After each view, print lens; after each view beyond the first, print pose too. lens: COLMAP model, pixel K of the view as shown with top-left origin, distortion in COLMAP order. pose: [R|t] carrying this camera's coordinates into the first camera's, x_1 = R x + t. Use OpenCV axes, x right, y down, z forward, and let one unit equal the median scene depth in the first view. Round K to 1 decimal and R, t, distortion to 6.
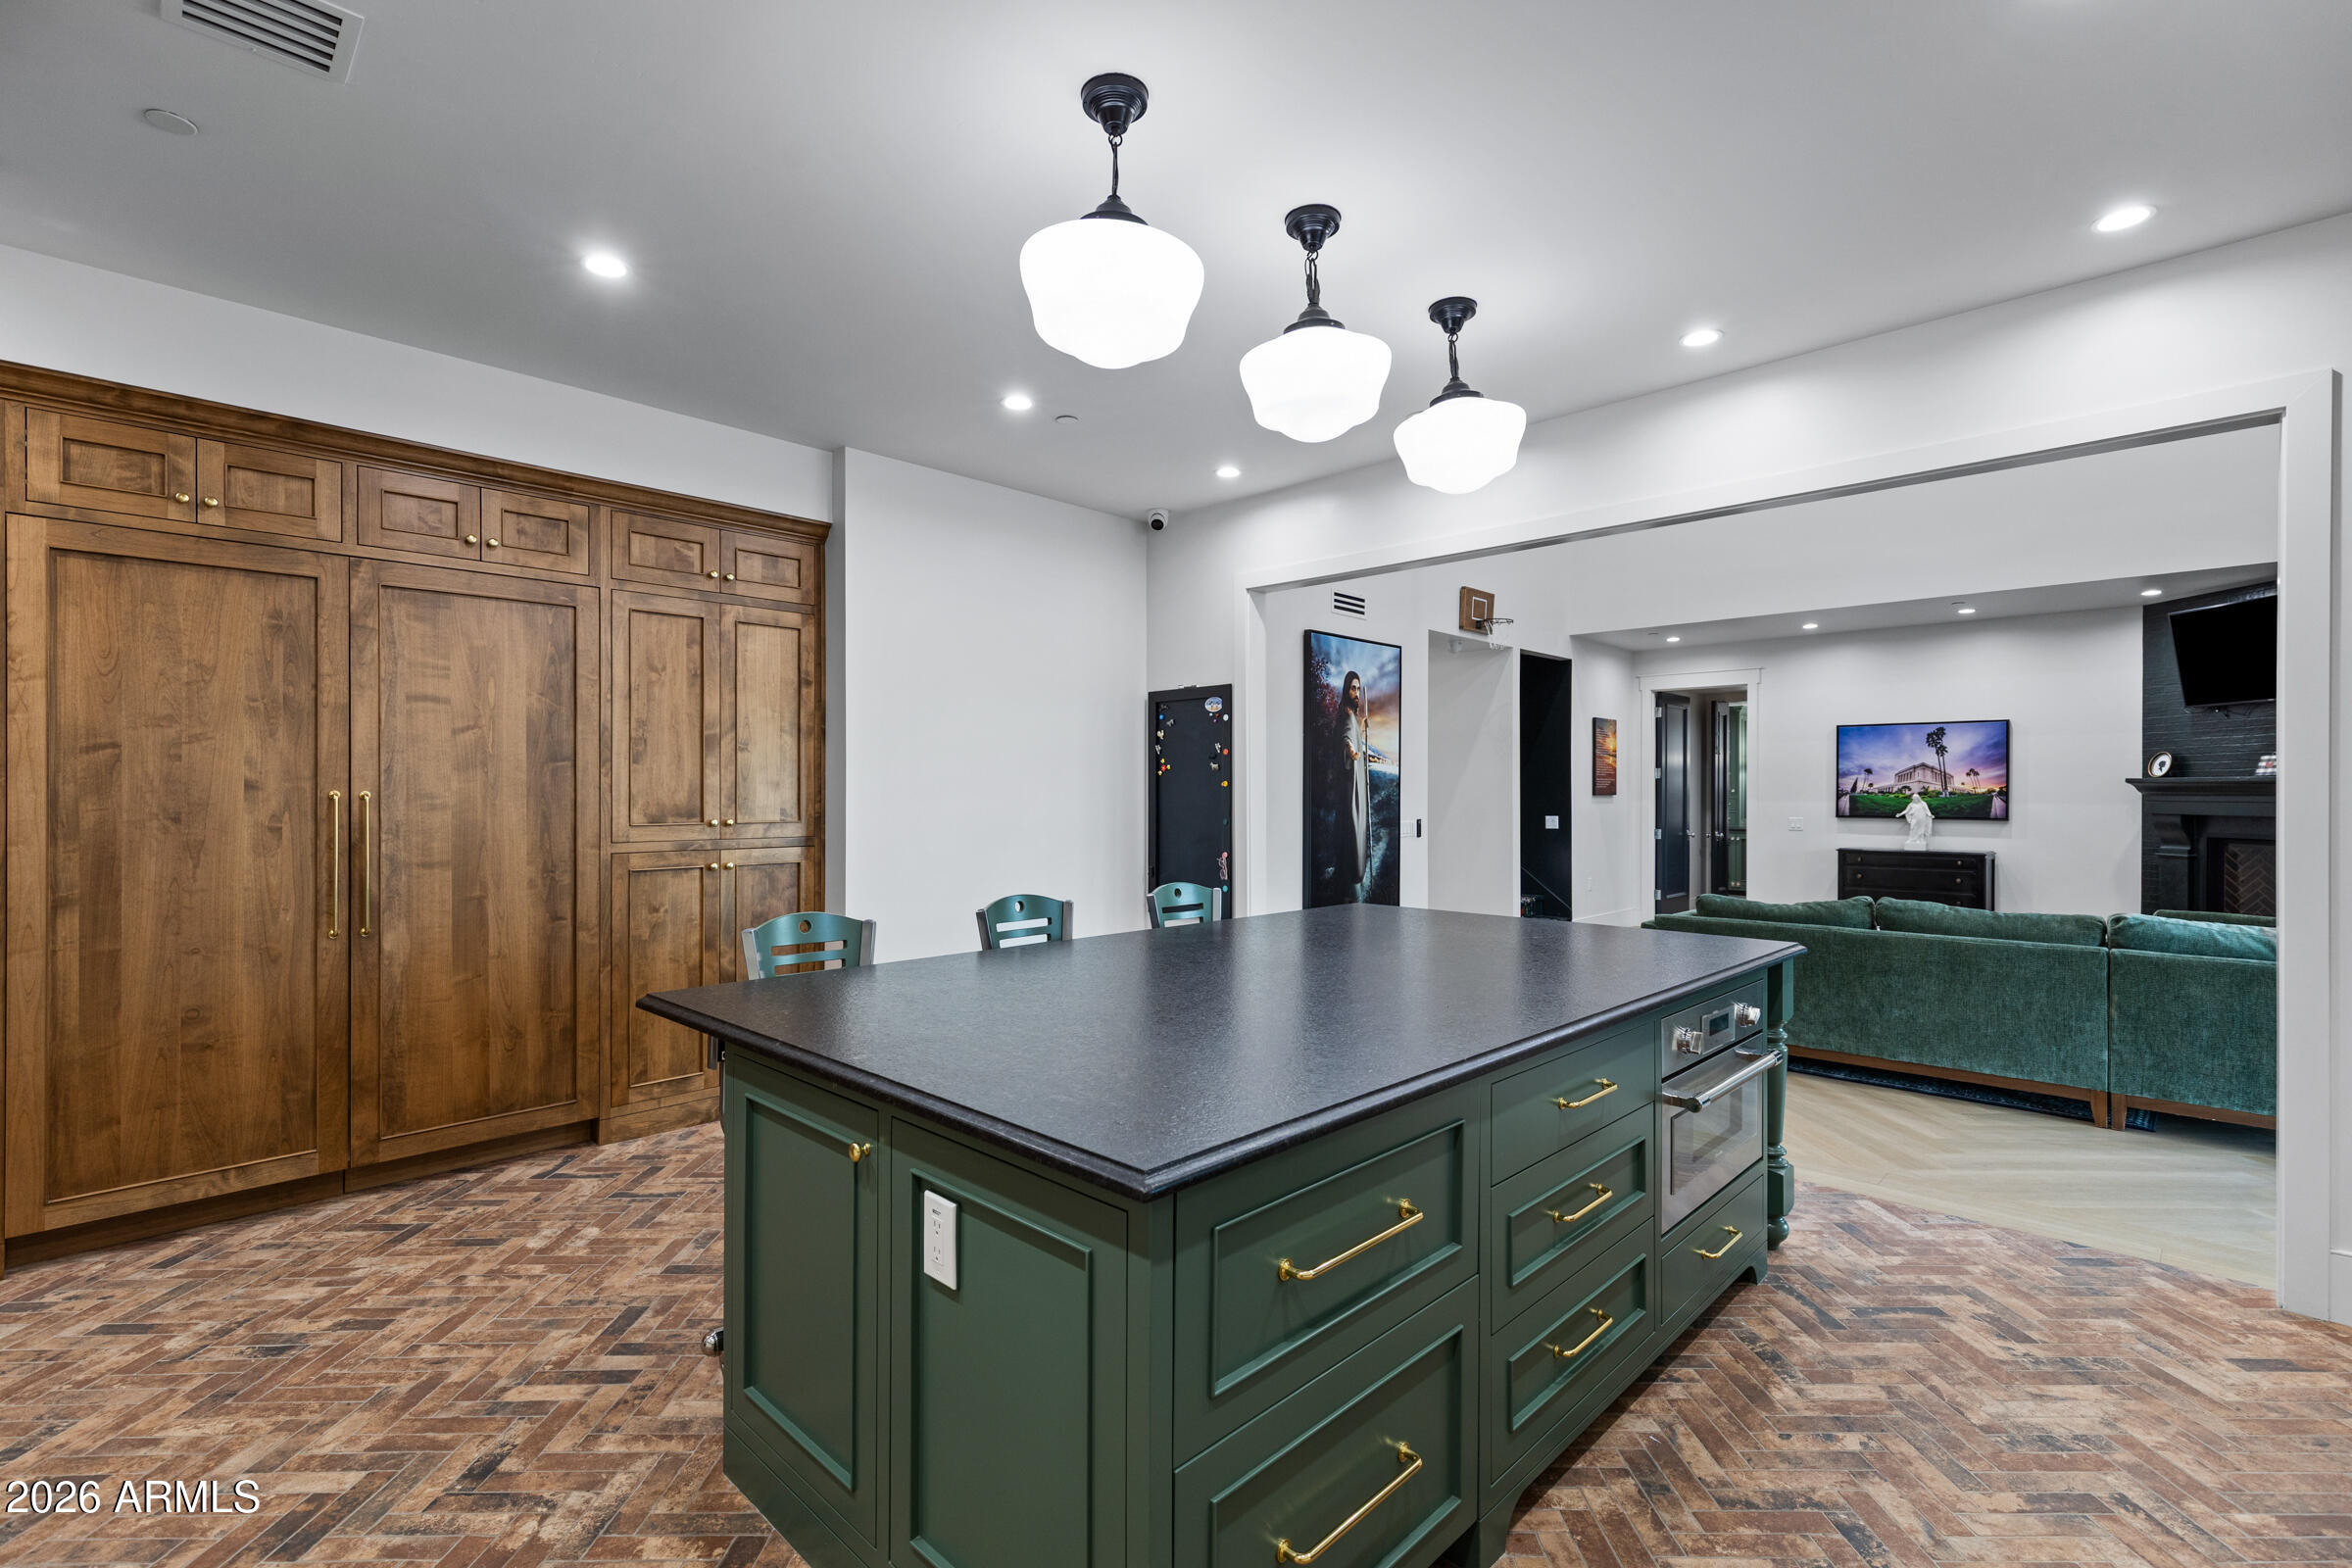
lens RADIAL K [[1063.4, 0, 1182.0], [0, 1063.4, 788.0], [0, 0, 1]] dist [0.009965, -0.001002]
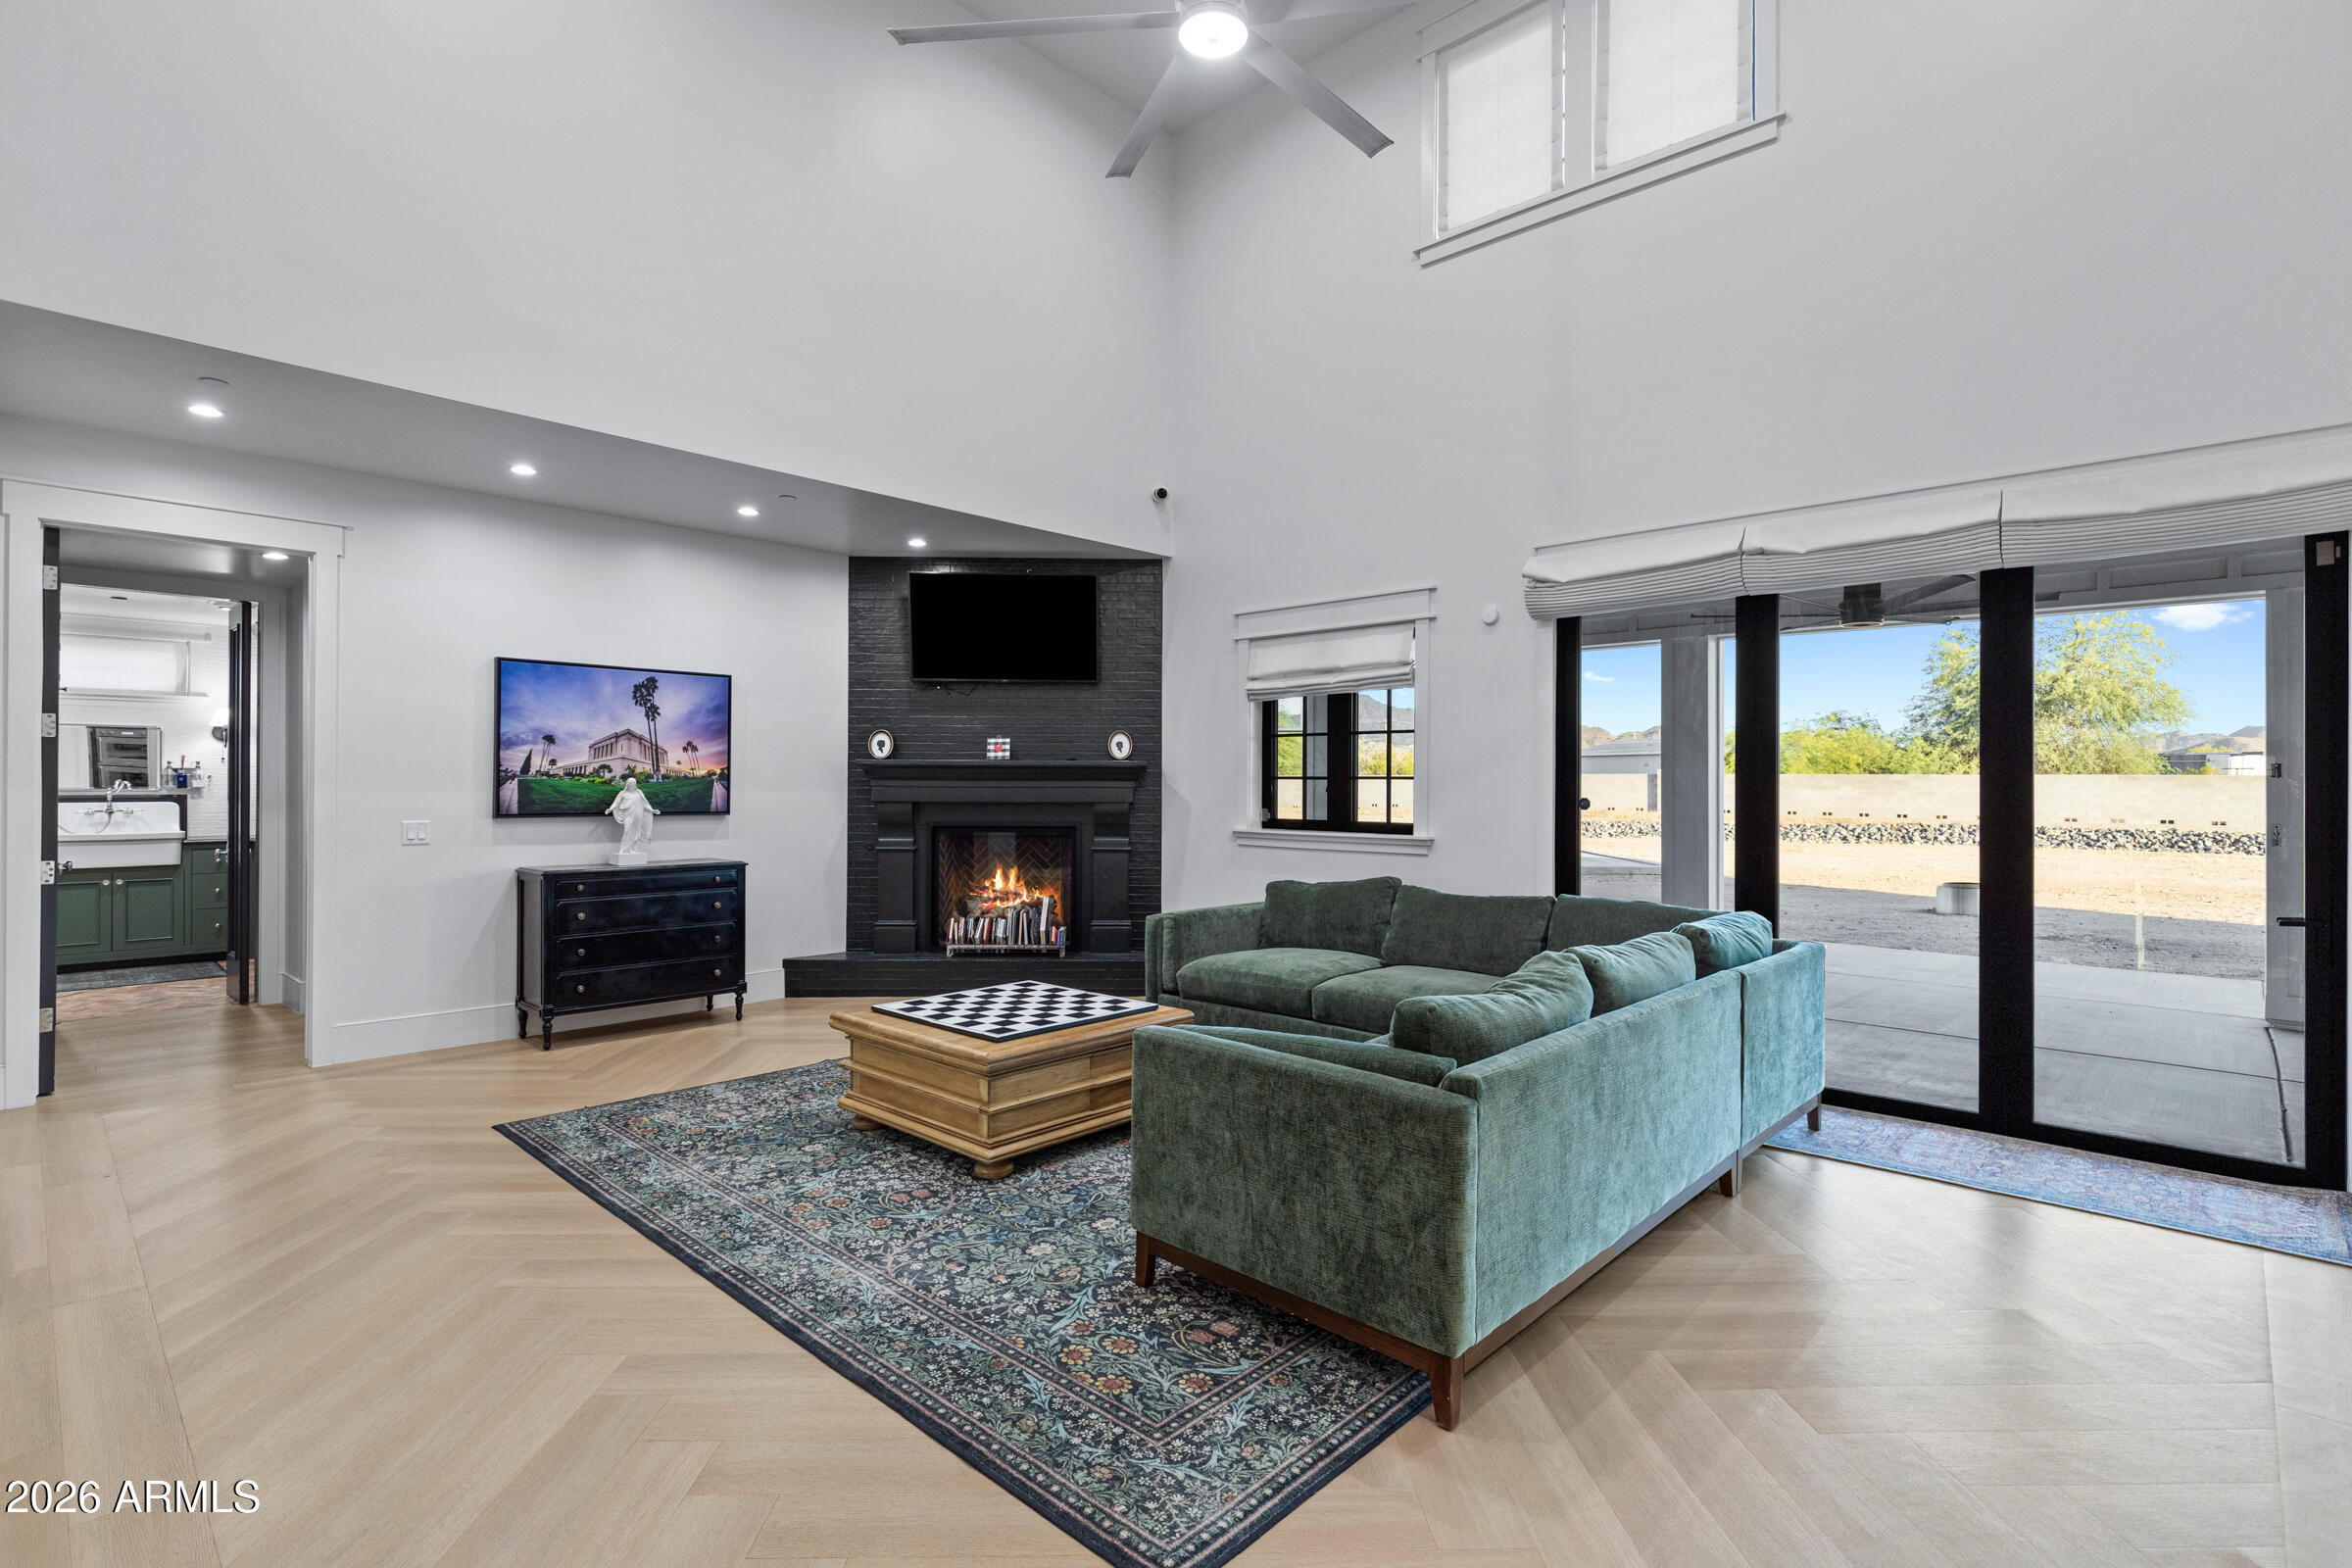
lens RADIAL K [[1083.4, 0, 1144.3], [0, 1083.4, 780.2], [0, 0, 1]] dist [-0.007200, 0.001071]
pose [[-0.013051, 0.001383, 0.999914, 0.079086], [-0.010274, 0.999946, -0.001517, 0.013317], [-0.999862, -0.010293, -0.013036, 1.812625]]
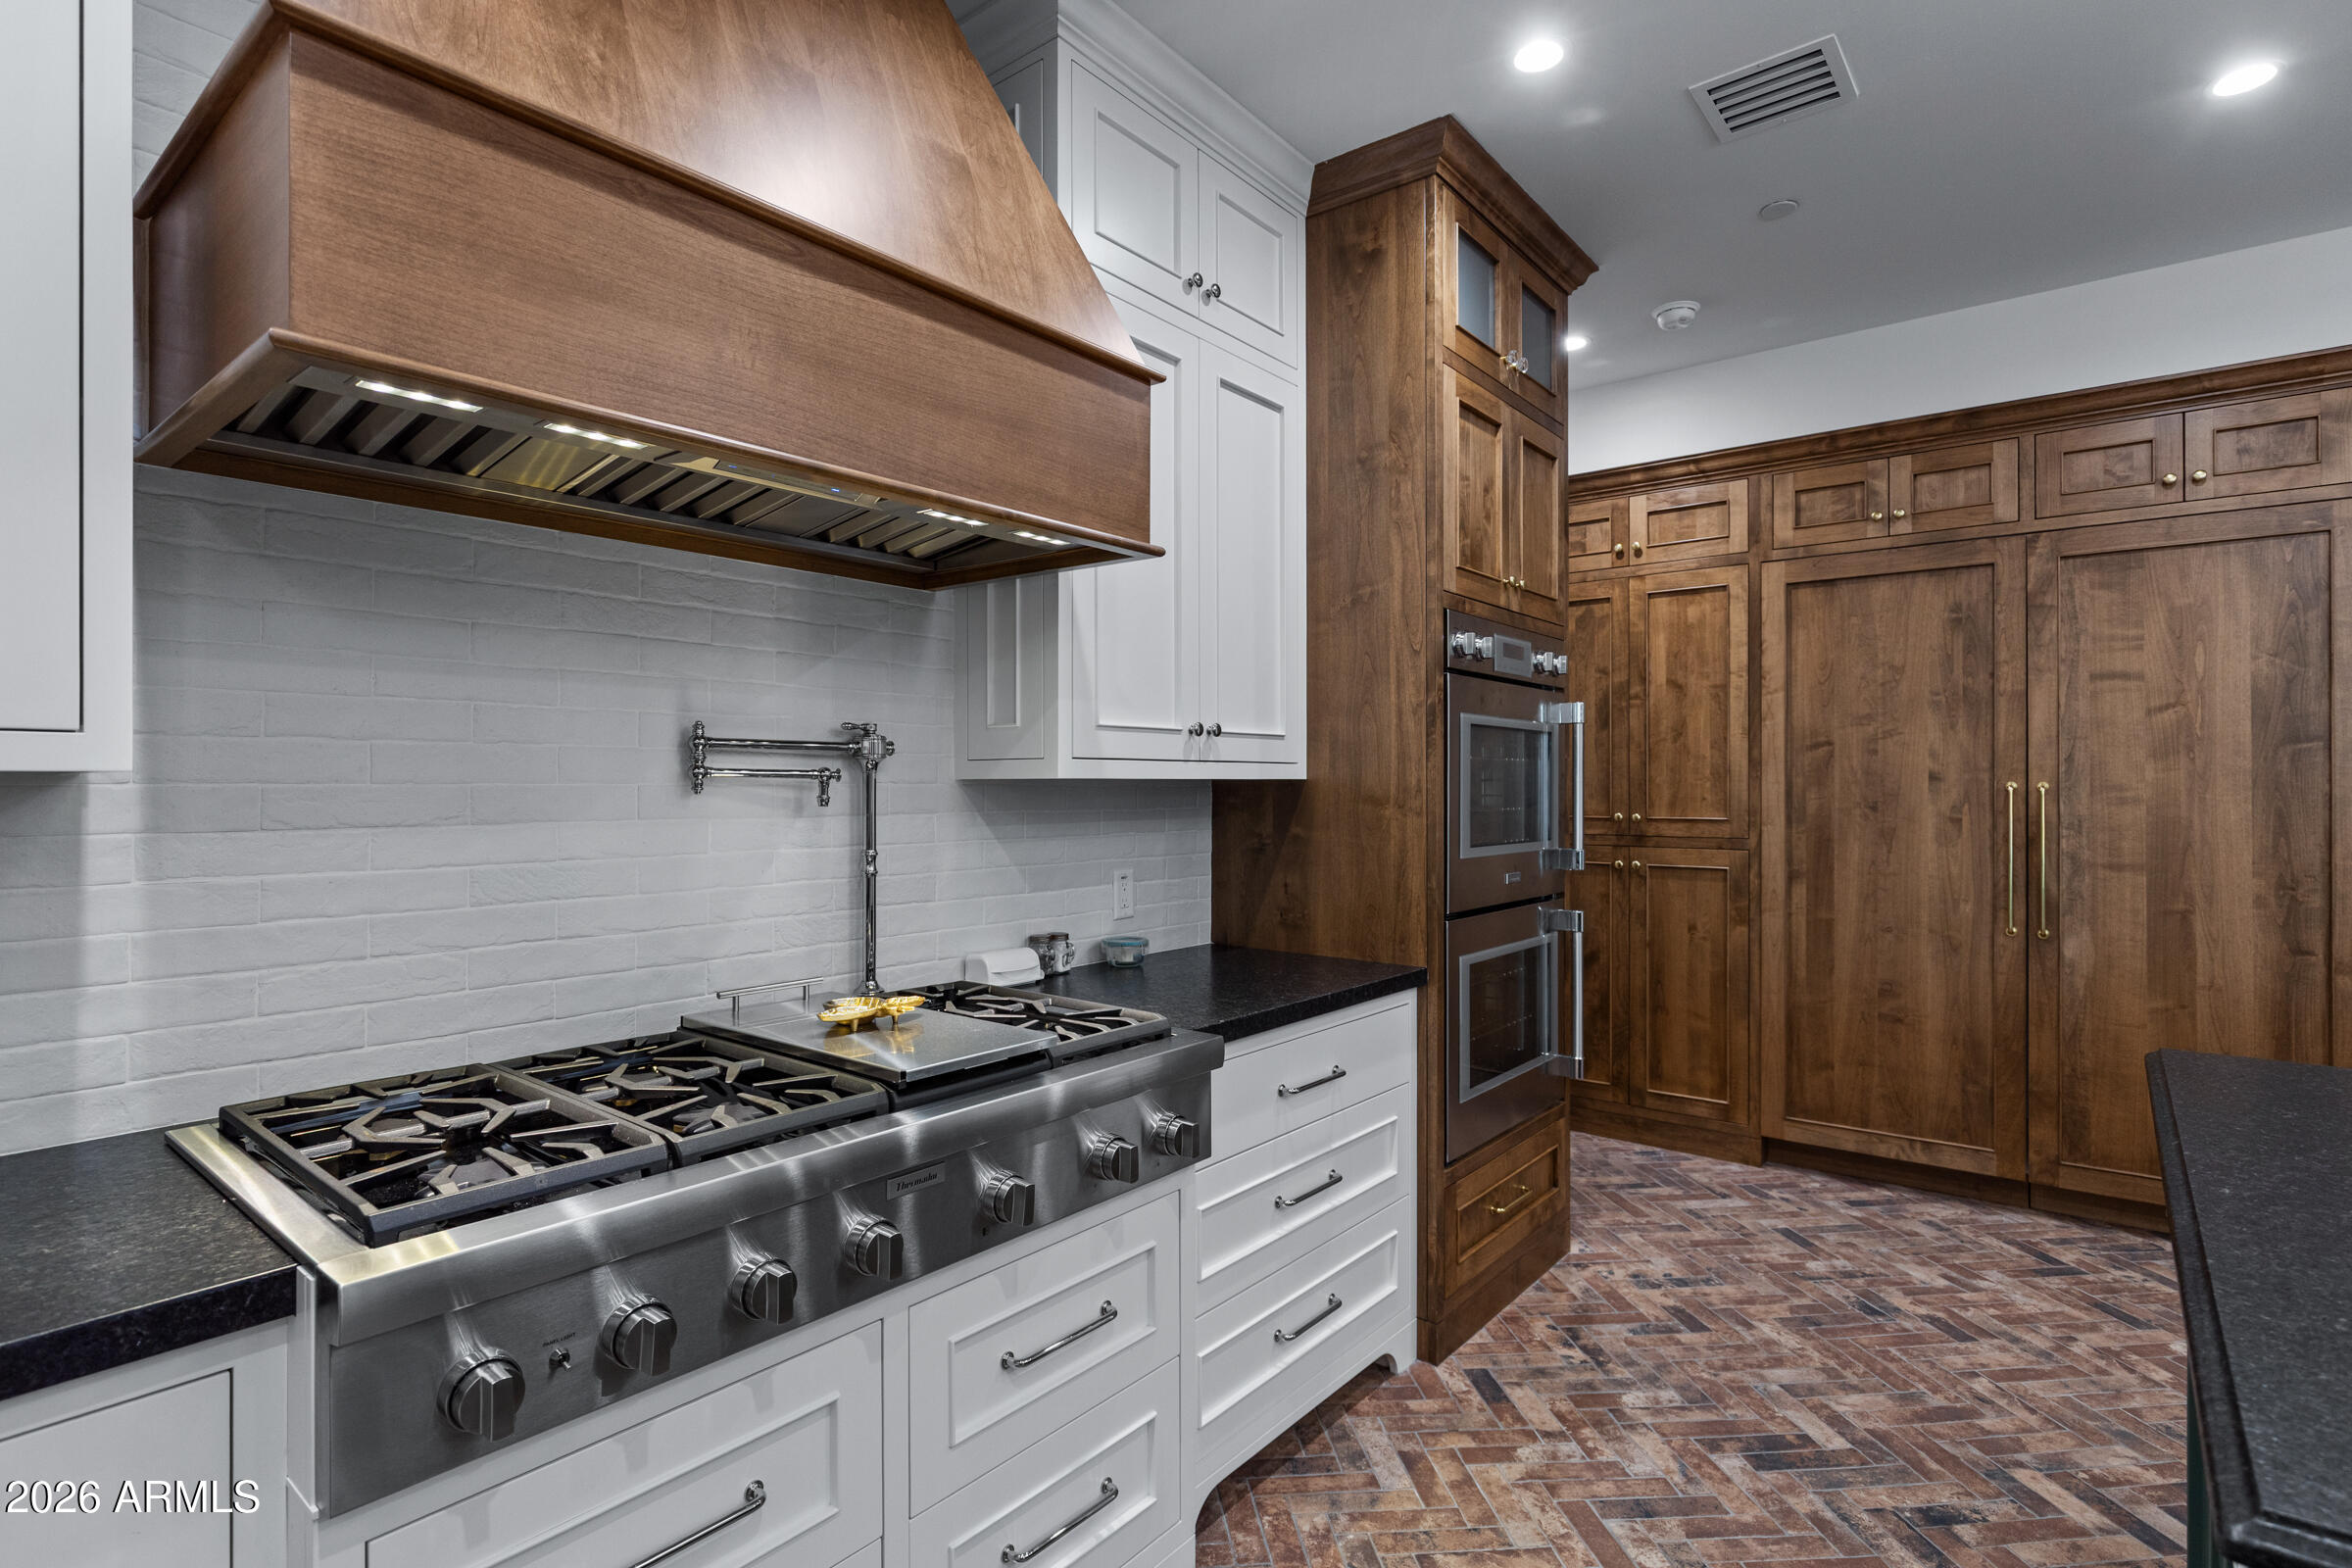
lens RADIAL K [[1151.8, 0, 1157.5], [0, 1151.8, 781.9], [0, 0, 1]] dist [-0.004901, 0.000411]
pose [[0.085465, -0.002570, -0.996338, 0.165683], [0.003471, 0.999991, -0.002282, 0.002137], [0.996335, -0.003264, 0.085473, 0.148820]]
